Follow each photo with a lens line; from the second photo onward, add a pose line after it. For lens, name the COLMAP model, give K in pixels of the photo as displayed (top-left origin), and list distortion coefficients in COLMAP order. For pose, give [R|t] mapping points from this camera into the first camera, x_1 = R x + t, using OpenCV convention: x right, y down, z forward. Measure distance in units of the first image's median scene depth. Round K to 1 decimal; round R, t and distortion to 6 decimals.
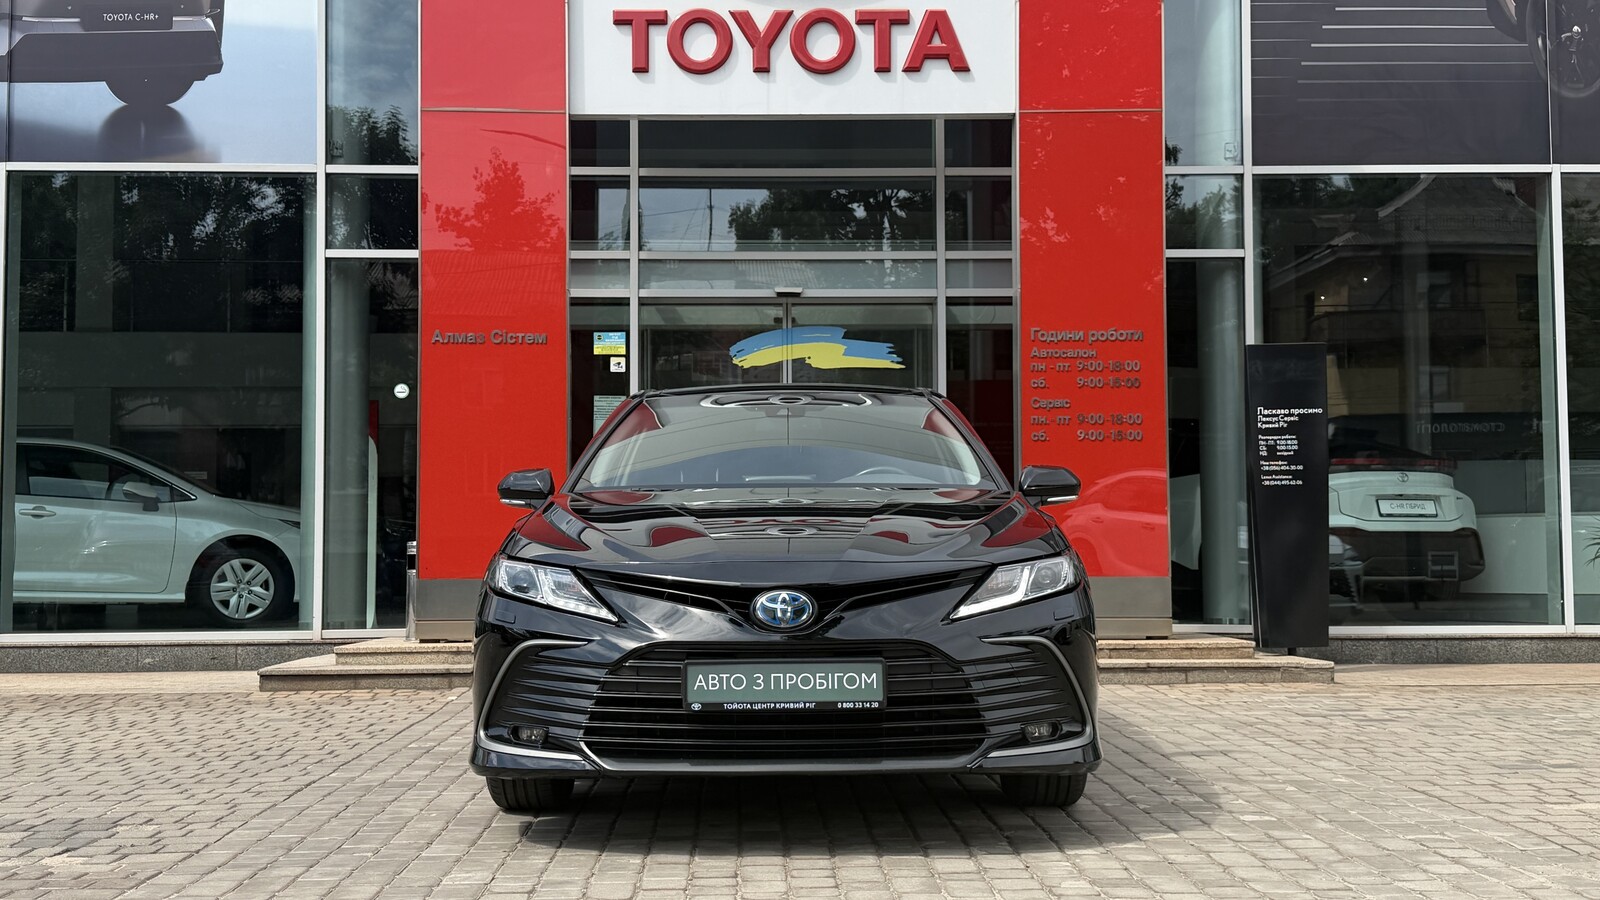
lens RADIAL K [[1687.7, 0, 779.4], [0, 1687.7, 458.8], [0, 0, 1]] dist [0.187567, -0.439773]
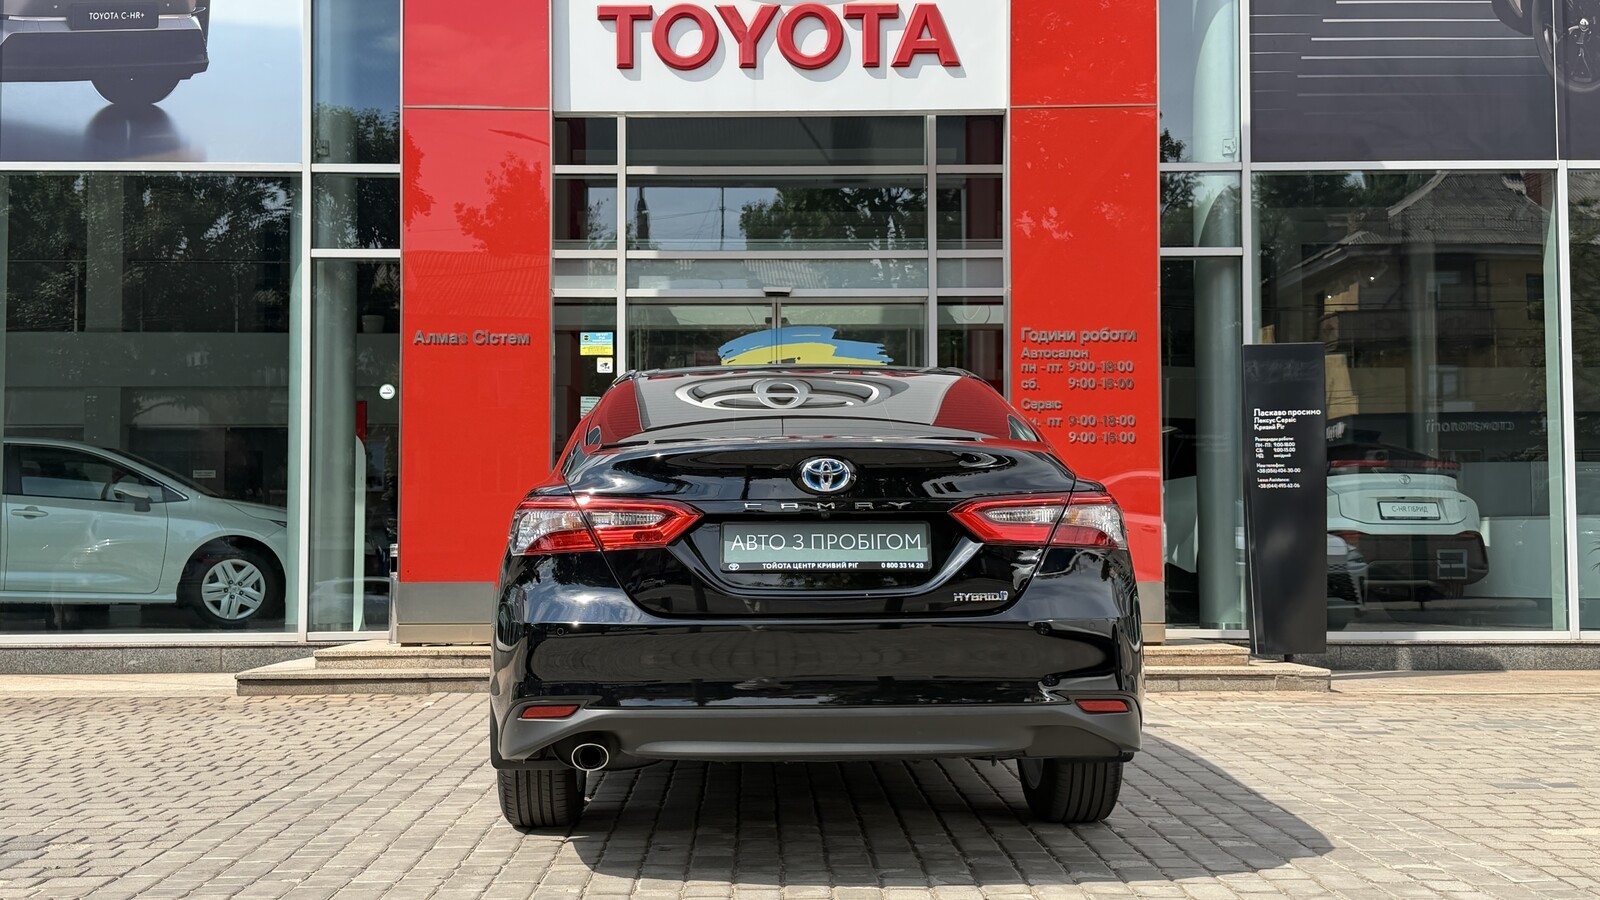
lens RADIAL K [[1661.4, 0, 760.5], [0, 1661.4, 467.2], [0, 0, 1]] dist [0.180538, -0.413533]
pose [[0.999798, 0.001226, -0.020073, 0.016501], [-0.001102, 0.999980, 0.006191, -0.002367], [0.020080, -0.006168, 0.999779, 0.029969]]
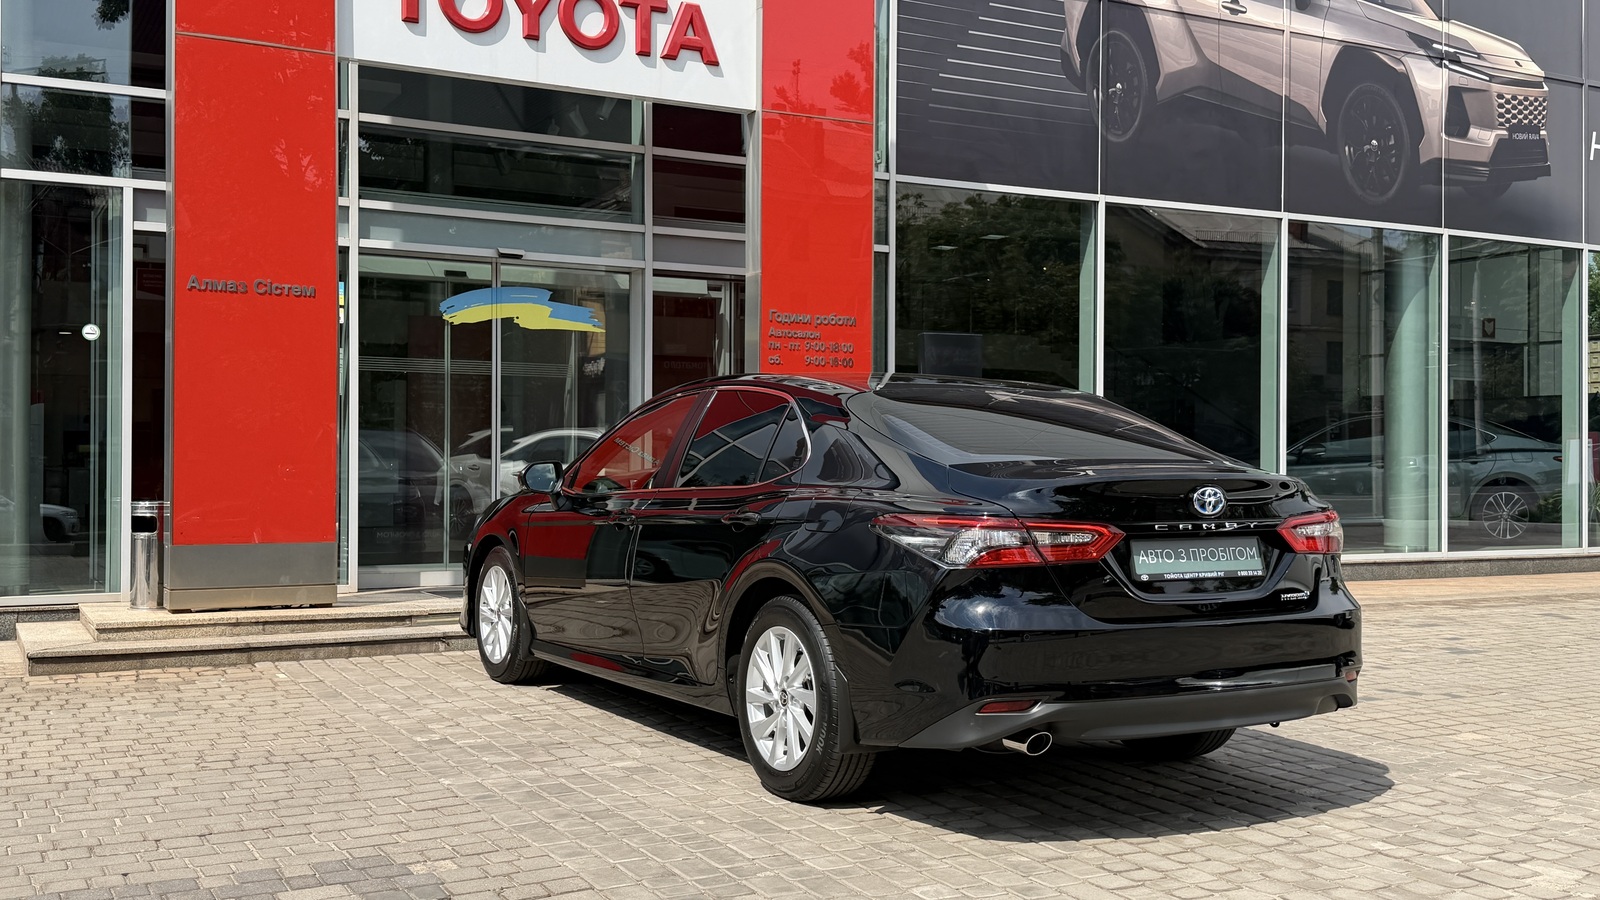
lens RADIAL K [[1568.2, 0, 800.0], [0, 1568.2, 450.0], [0, 0, 1]] dist [0.180139, -0.404171]
pose [[0.887836, 0.012331, 0.459995, -0.299875], [-0.035463, 0.998501, 0.041681, -0.028350], [-0.458792, -0.053319, 0.886943, 0.074857]]
